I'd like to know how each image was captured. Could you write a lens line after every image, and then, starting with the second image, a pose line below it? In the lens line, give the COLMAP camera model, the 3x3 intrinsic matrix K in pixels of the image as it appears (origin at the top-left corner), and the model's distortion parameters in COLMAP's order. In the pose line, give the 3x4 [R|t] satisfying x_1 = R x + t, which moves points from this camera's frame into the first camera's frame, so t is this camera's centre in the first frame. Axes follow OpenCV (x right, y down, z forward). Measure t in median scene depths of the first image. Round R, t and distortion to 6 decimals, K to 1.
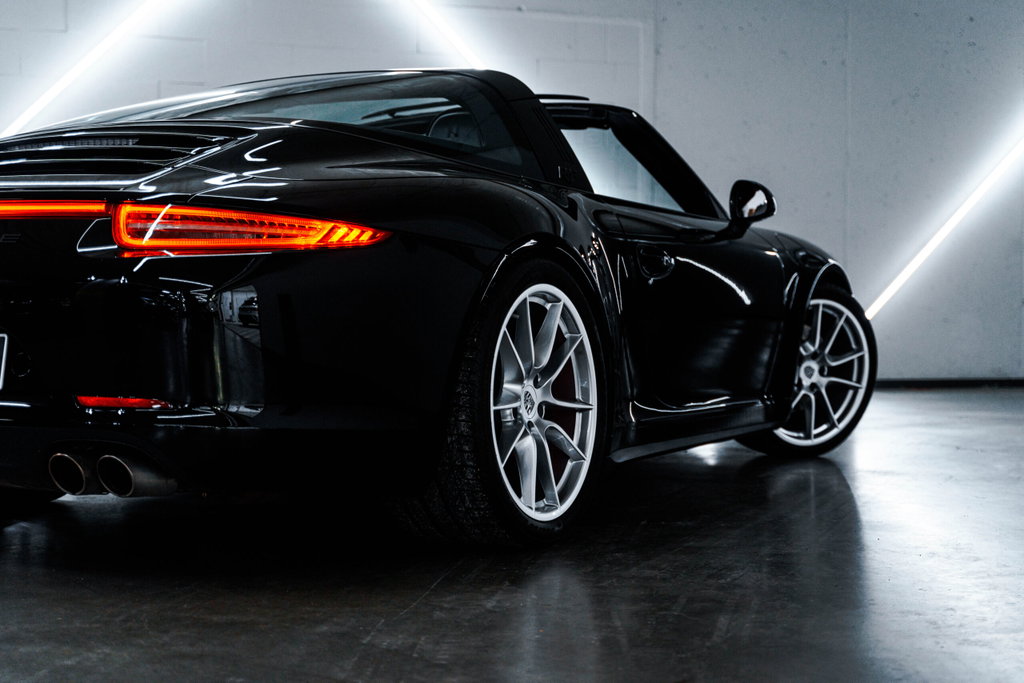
lens RADIAL K [[1615.6, 0, 512.0], [0, 1615.6, 341.5], [0, 0, 1]] dist [-0.022455, 0.078882]
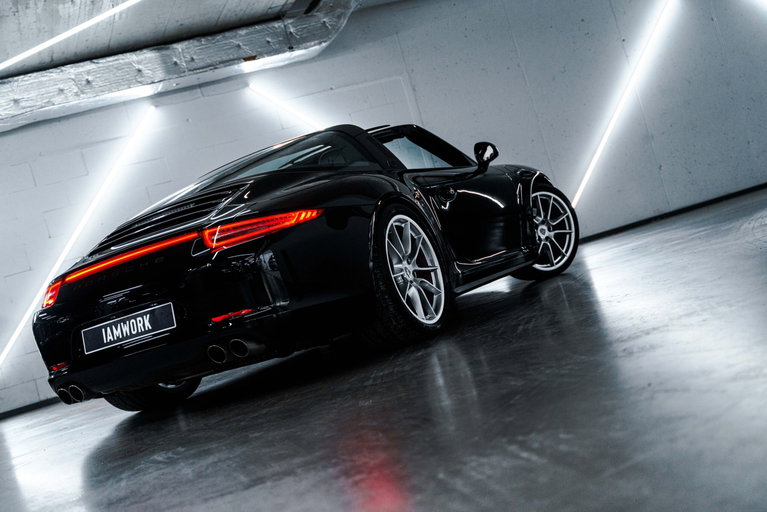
lens RADIAL K [[1102.3, 0, 410.5], [0, 1102.3, 272.9], [0, 0, 1]] dist [-0.011527, 0.039316]
pose [[0.956317, -0.289503, 0.040577, -0.038557], [0.290353, 0.956772, -0.016789, 0.055832], [-0.033962, 0.027838, 0.999035, -0.364350]]
